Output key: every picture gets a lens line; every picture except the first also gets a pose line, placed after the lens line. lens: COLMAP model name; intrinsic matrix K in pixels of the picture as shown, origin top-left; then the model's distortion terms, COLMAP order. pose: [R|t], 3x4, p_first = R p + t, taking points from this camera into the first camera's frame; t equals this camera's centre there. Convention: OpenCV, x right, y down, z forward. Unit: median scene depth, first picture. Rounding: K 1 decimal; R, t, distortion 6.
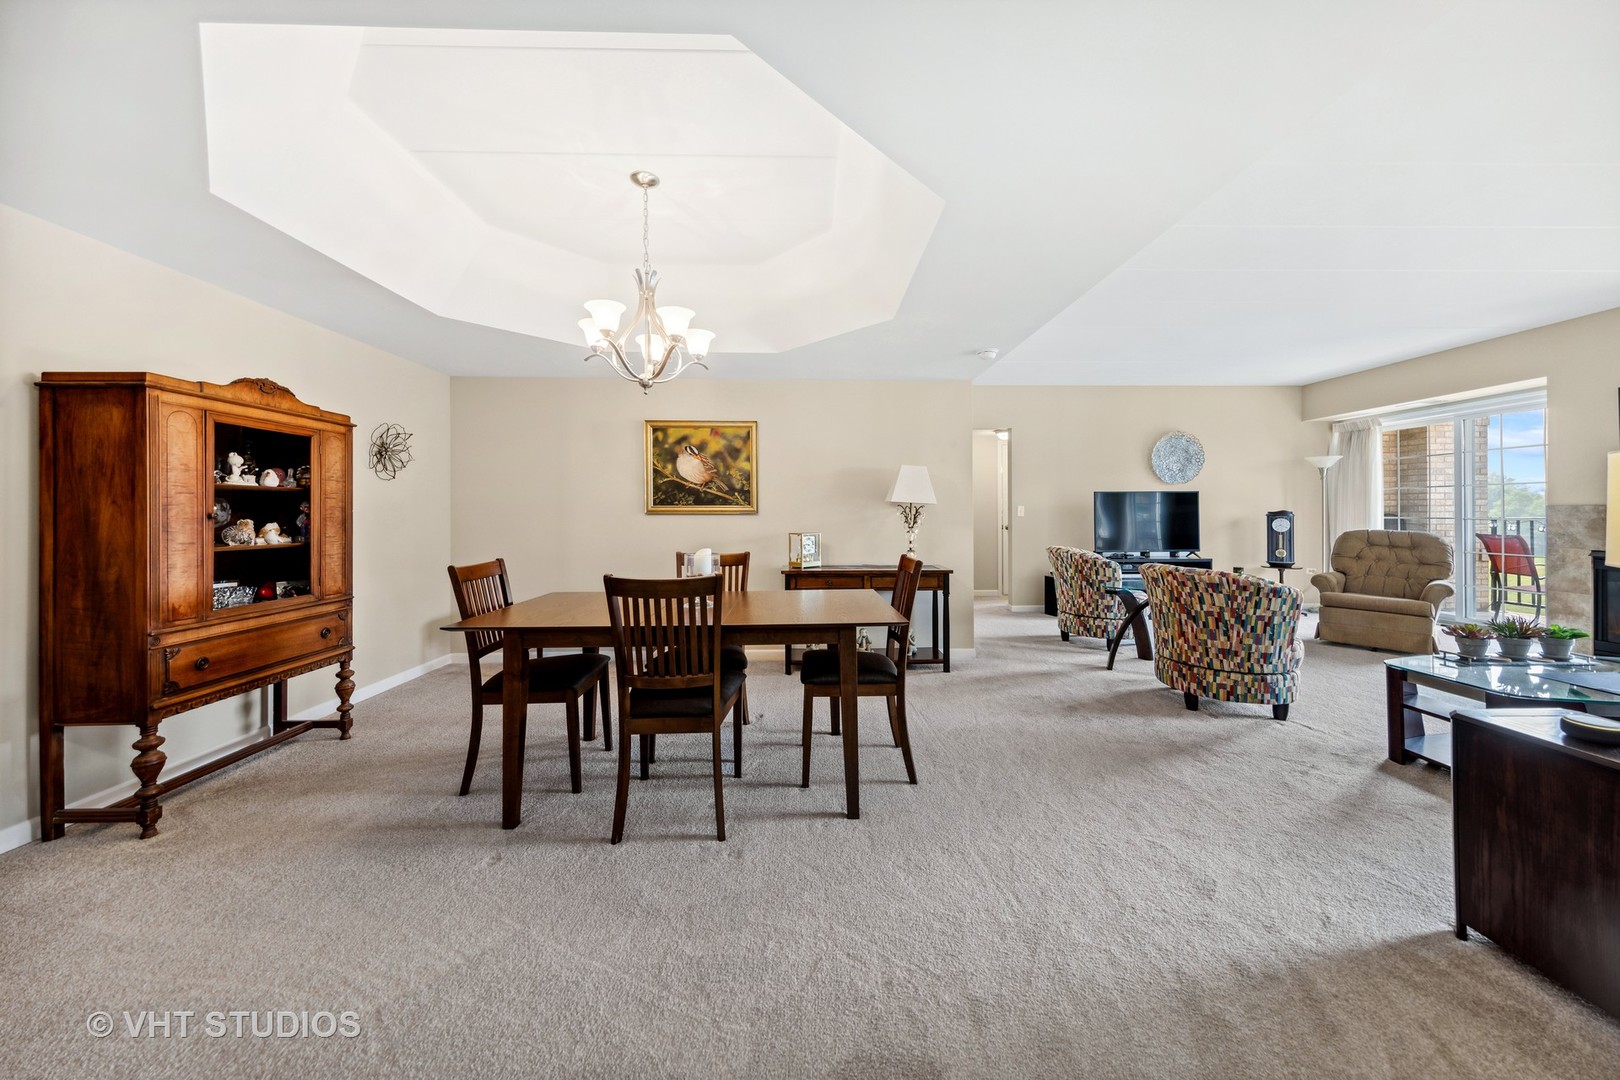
lens RADIAL K [[565.0, 0, 812.7], [0, 565.0, 510.4], [0, 0, 1]] dist [0.000045, -0.000005]
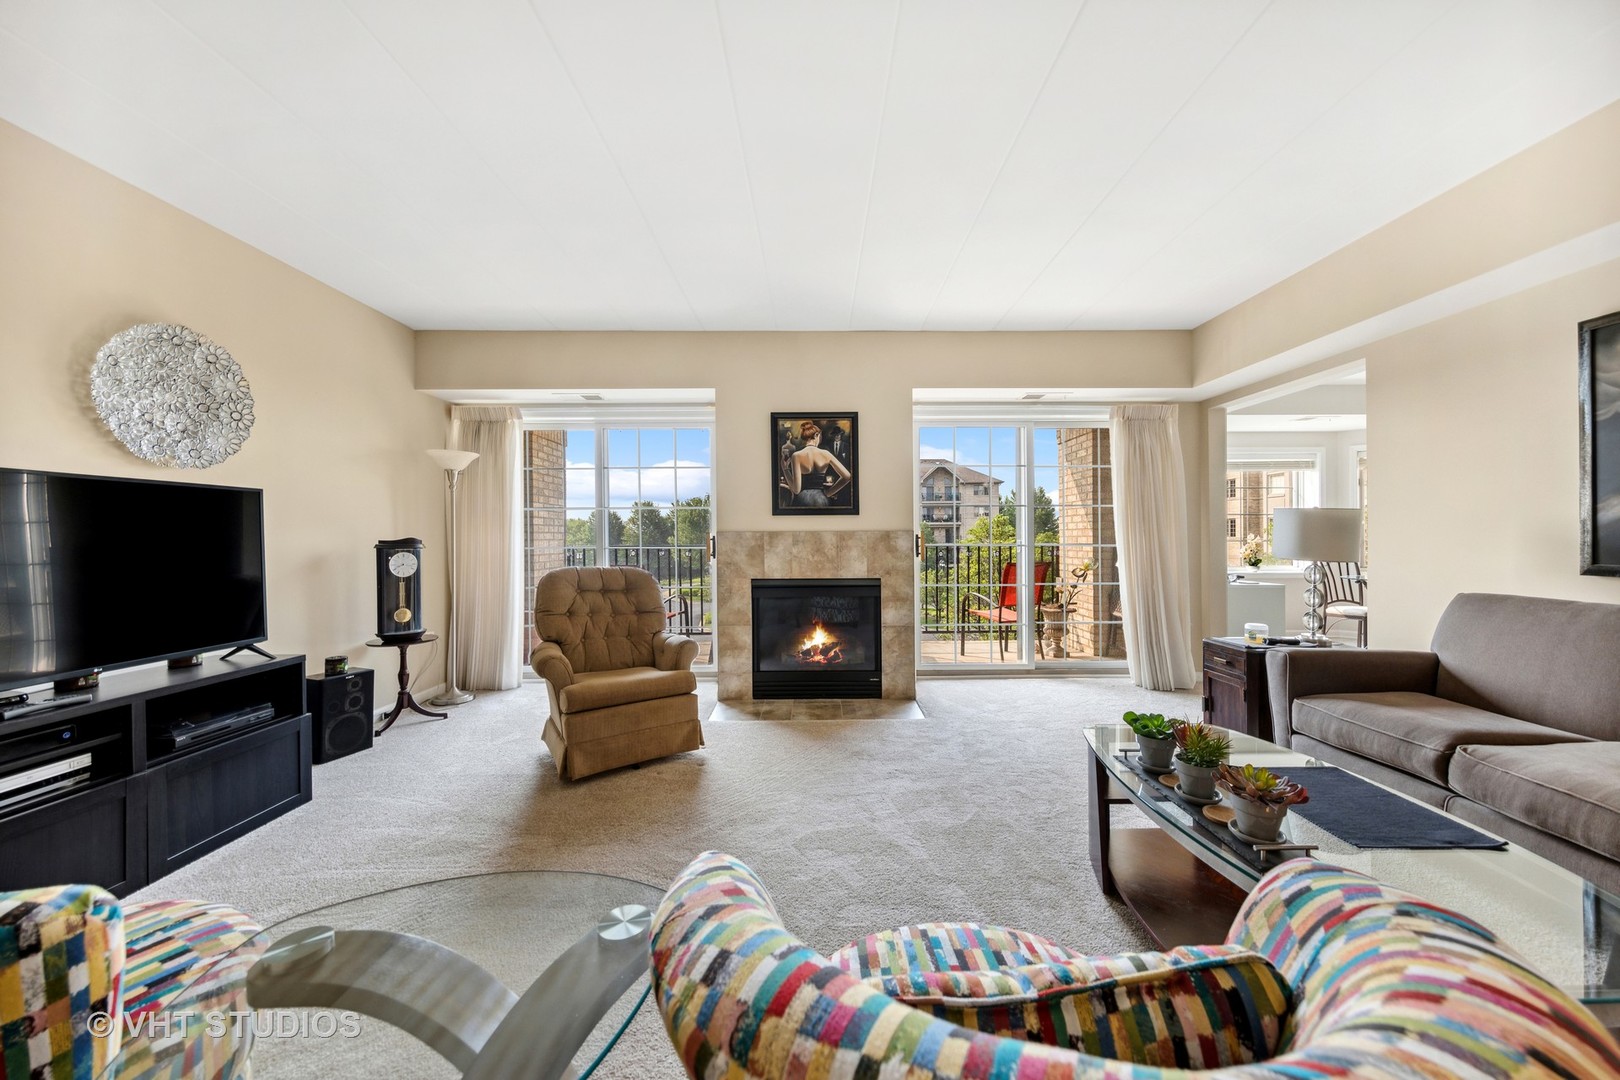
lens RADIAL K [[555.9, 0, 806.9], [0, 555.9, 534.7], [0, 0, 1]] dist [-0.001145, -0.000074]
pose [[0.019323, 0.007304, 0.999787, 0.296063], [0.003174, 0.999968, -0.007367, 0.002127], [-0.999808, 0.003315, 0.019299, 0.596717]]
